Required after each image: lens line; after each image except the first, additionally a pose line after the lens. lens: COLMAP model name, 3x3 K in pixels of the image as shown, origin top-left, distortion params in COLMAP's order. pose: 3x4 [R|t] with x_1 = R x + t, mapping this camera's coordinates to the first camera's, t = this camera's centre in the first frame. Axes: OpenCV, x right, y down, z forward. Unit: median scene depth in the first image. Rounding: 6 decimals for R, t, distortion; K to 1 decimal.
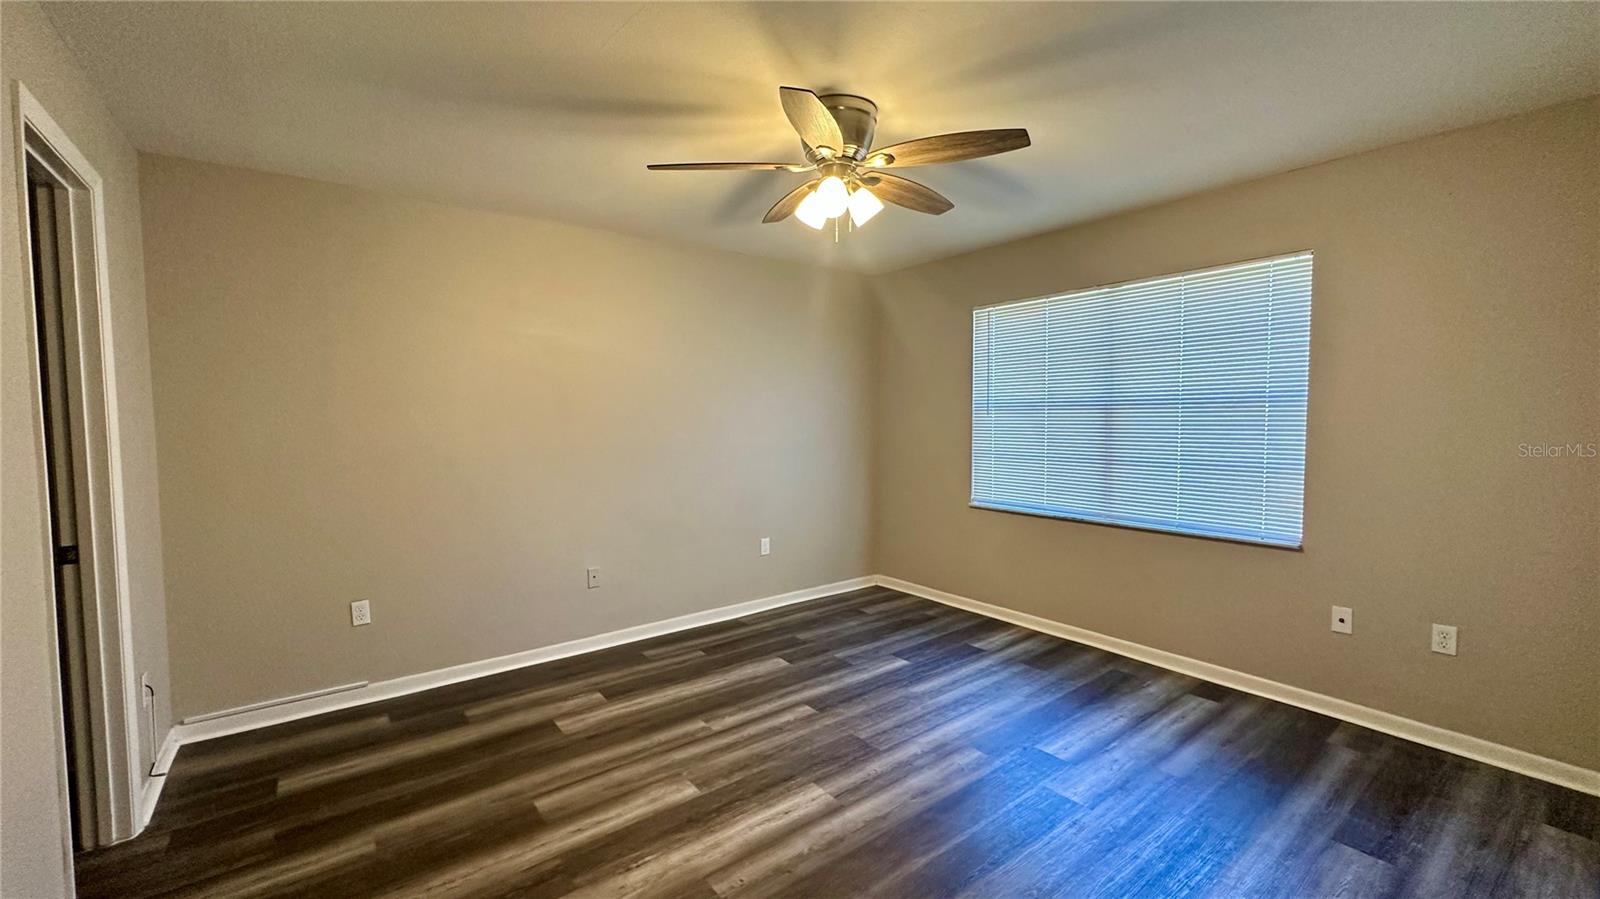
lens RADIAL K [[636.8, 0, 802.1], [0, 636.8, 450.2], [0, 0, 1]] dist [-0.002917, -0.000569]
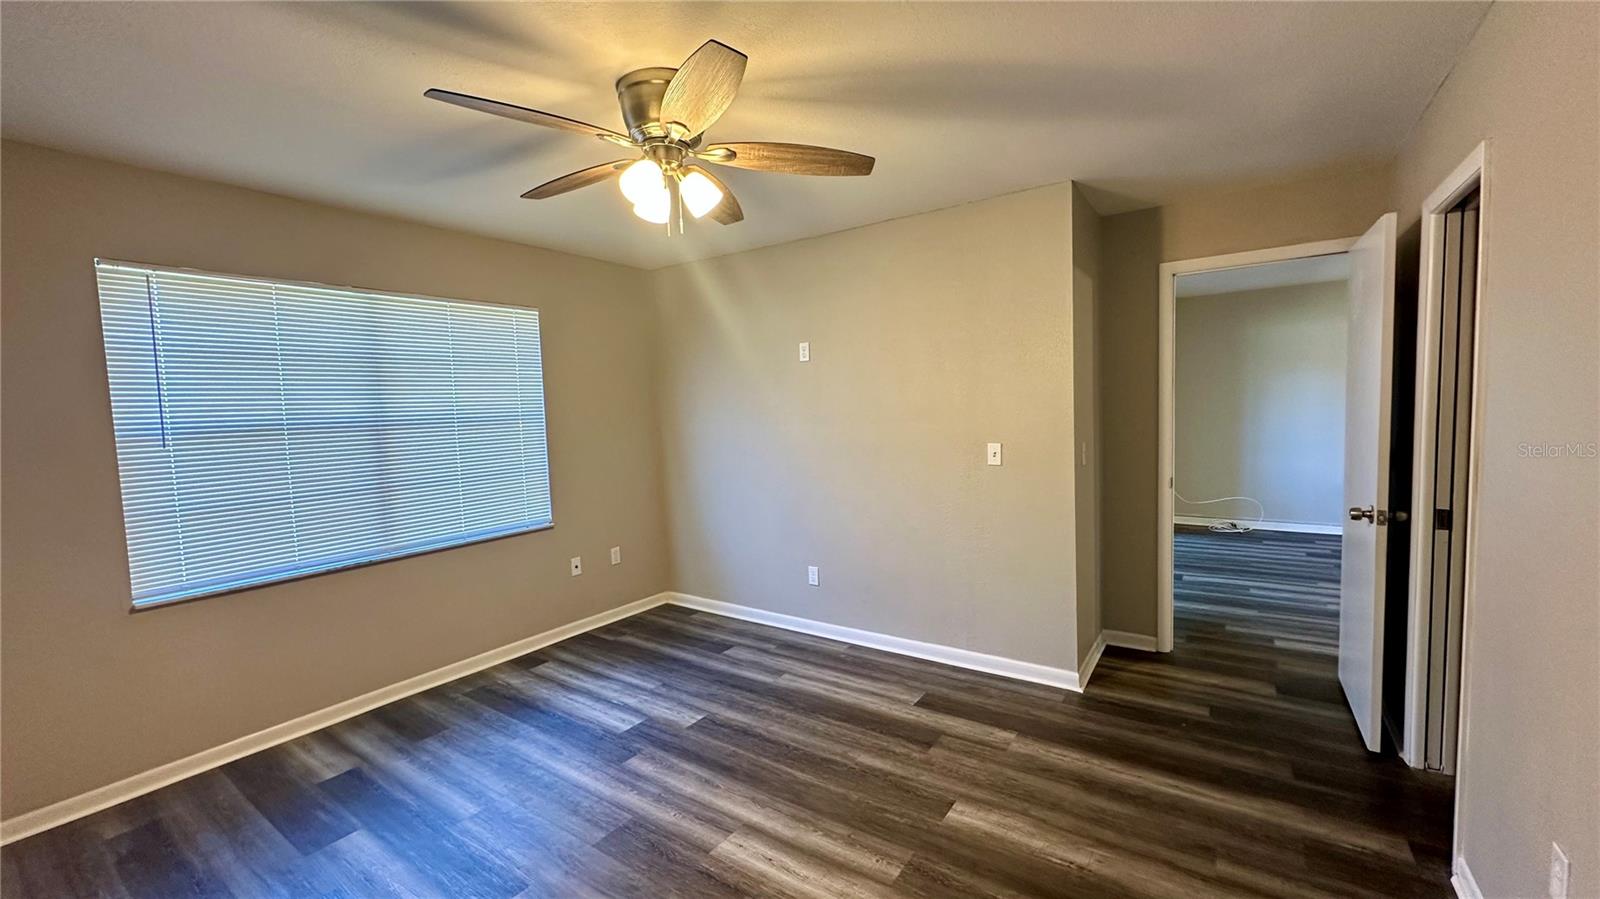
lens RADIAL K [[636.8, 0, 797.2], [0, 636.8, 451.5], [0, 0, 1]] dist [-0.002917, -0.000569]
pose [[-0.309063, -0.047649, 0.949847, -0.648909], [0.088805, 0.992935, 0.078706, -0.064263], [-0.946886, 0.108676, -0.302648, 0.862379]]
